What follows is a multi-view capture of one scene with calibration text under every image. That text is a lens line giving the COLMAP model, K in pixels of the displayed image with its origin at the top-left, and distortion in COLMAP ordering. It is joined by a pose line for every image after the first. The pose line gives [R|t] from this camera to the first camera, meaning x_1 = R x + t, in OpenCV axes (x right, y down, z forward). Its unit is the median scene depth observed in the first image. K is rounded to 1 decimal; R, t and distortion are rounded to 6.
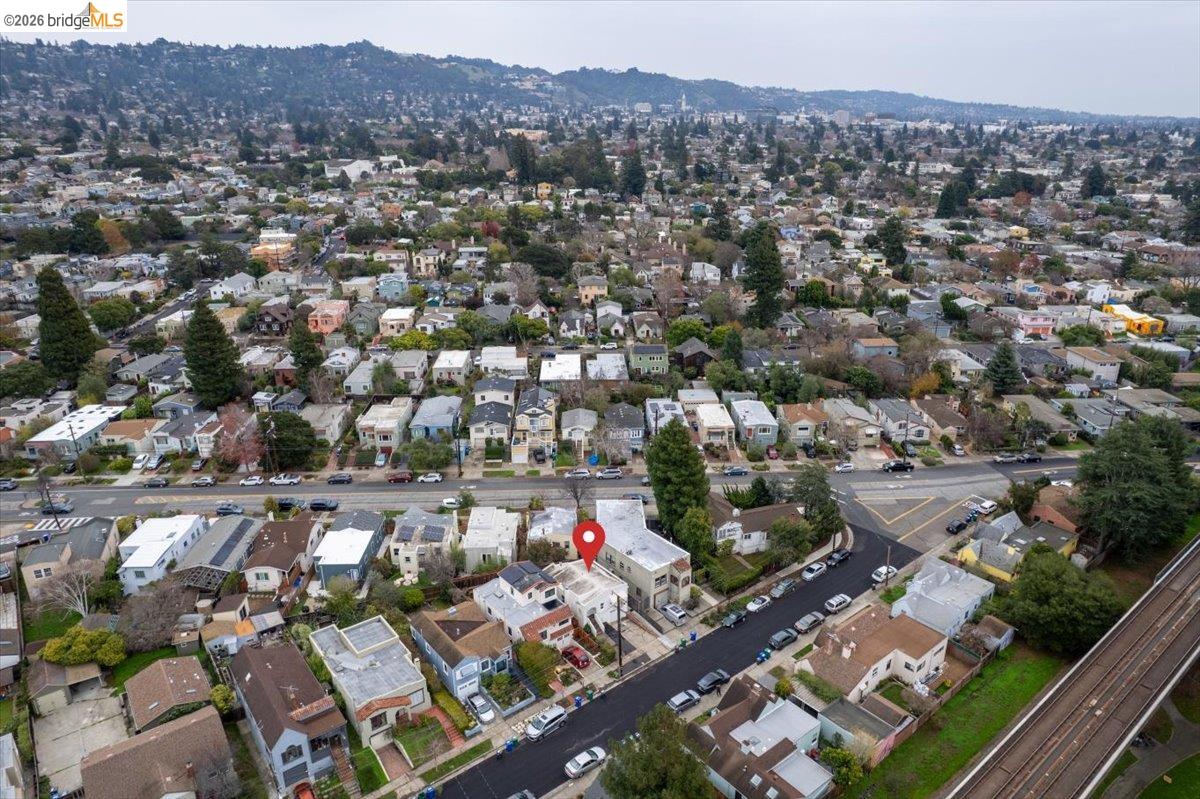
lens RADIAL K [[758.9, 0, 600.0], [0, 758.9, 399.5], [0, 0, 1]] dist [-0.044679, 0.000602]
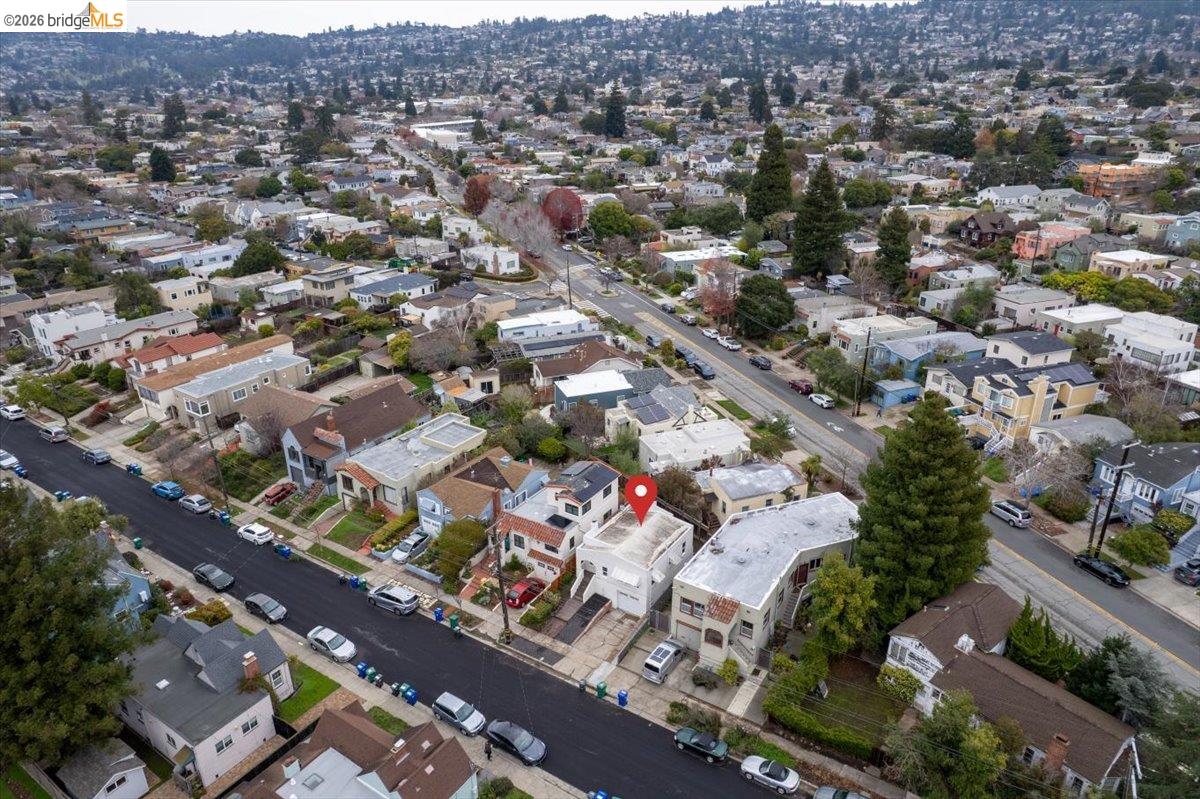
lens RADIAL K [[758.9, 0, 600.0], [0, 758.9, 399.5], [0, 0, 1]] dist [-0.044679, 0.000602]
pose [[0.333269, 0.375174, -0.864972, 0.445862], [-0.323645, 0.907197, 0.268790, -0.036645], [0.885542, 0.190365, 0.423764, 0.583778]]
